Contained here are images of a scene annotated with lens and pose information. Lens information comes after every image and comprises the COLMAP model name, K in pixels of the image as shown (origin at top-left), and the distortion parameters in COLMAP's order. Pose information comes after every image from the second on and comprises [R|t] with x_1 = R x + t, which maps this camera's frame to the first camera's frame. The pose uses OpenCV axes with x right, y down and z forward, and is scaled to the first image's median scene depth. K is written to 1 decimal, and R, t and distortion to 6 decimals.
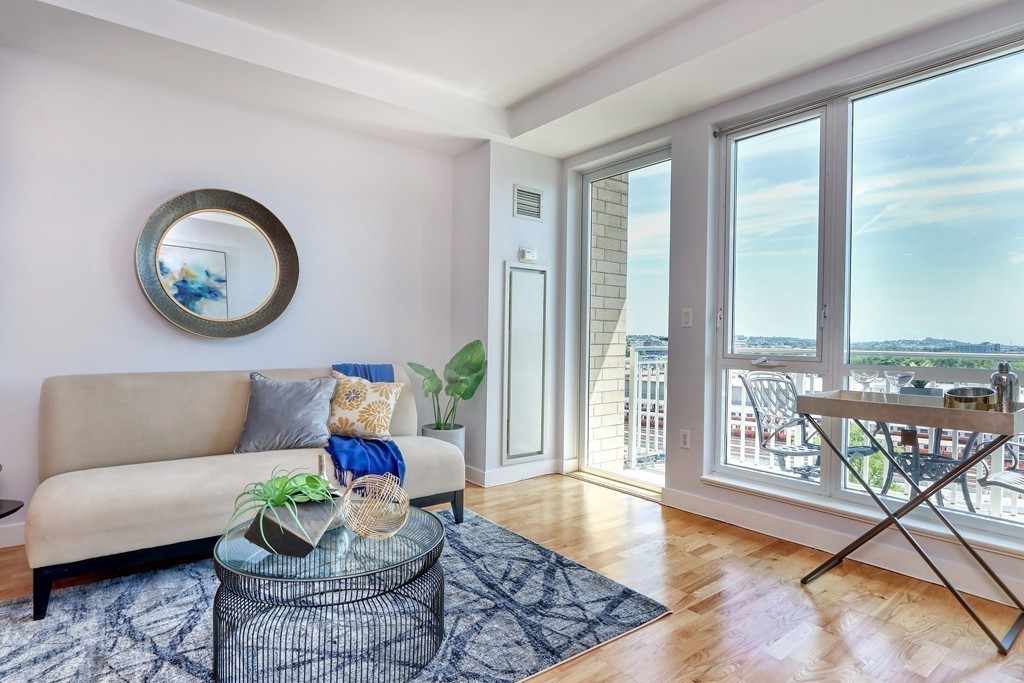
lens RADIAL K [[552.6, 0, 503.7], [0, 552.6, 345.1], [0, 0, 1]] dist [-0.008370, -0.001339]
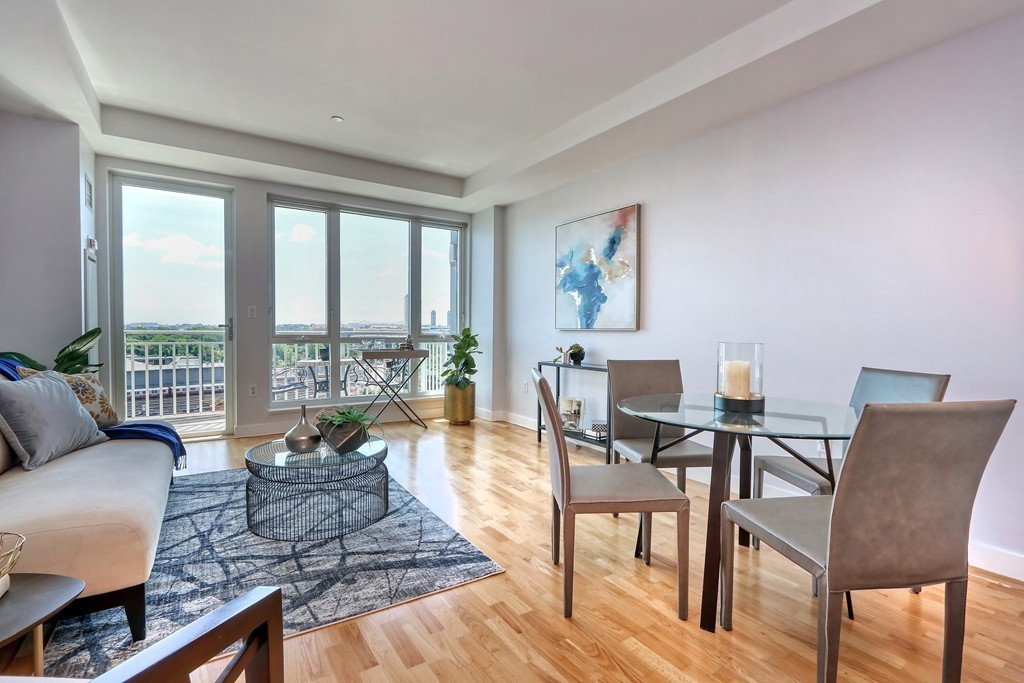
lens RADIAL K [[473.9, 0, 502.8], [0, 473.9, 346.1], [0, 0, 1]] dist [-0.008377, 0.000382]
pose [[0.076469, -0.045898, 0.996015, -1.086282], [0.002696, 0.998946, 0.045827, -0.015318], [-0.997068, -0.000819, 0.076512, 0.232934]]
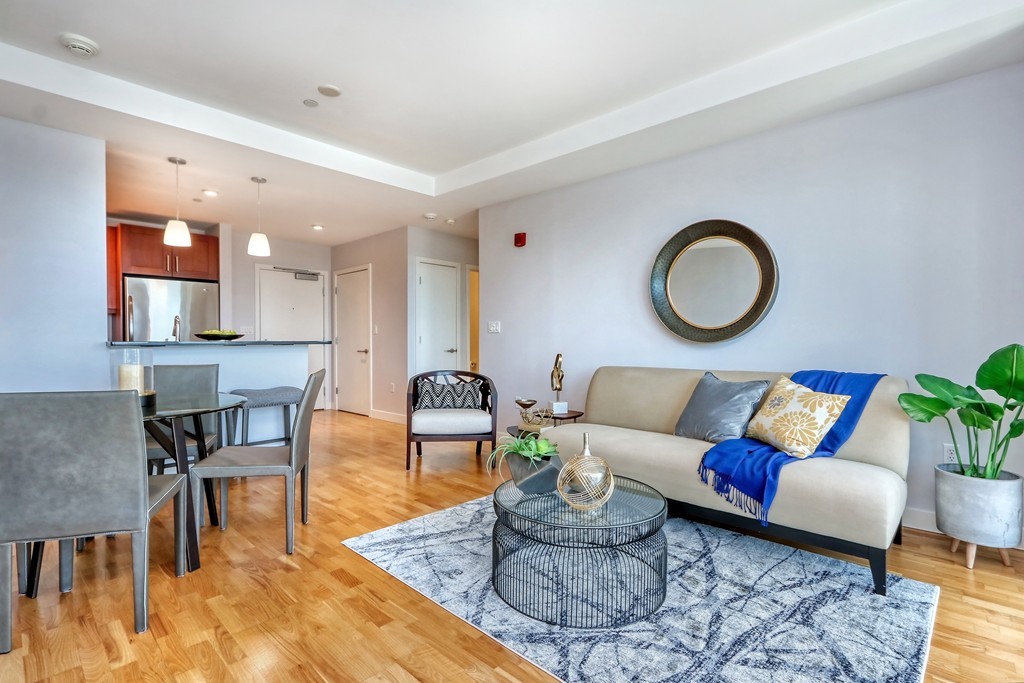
lens RADIAL K [[473.9, 0, 490.3], [0, 473.9, 341.3], [0, 0, 1]] dist [-0.008377, 0.000382]
pose [[0.139023, -0.007785, -0.990258, 0.498474], [-0.010197, 0.999905, -0.009293, -0.001718], [0.990237, 0.011390, 0.138931, 0.424317]]
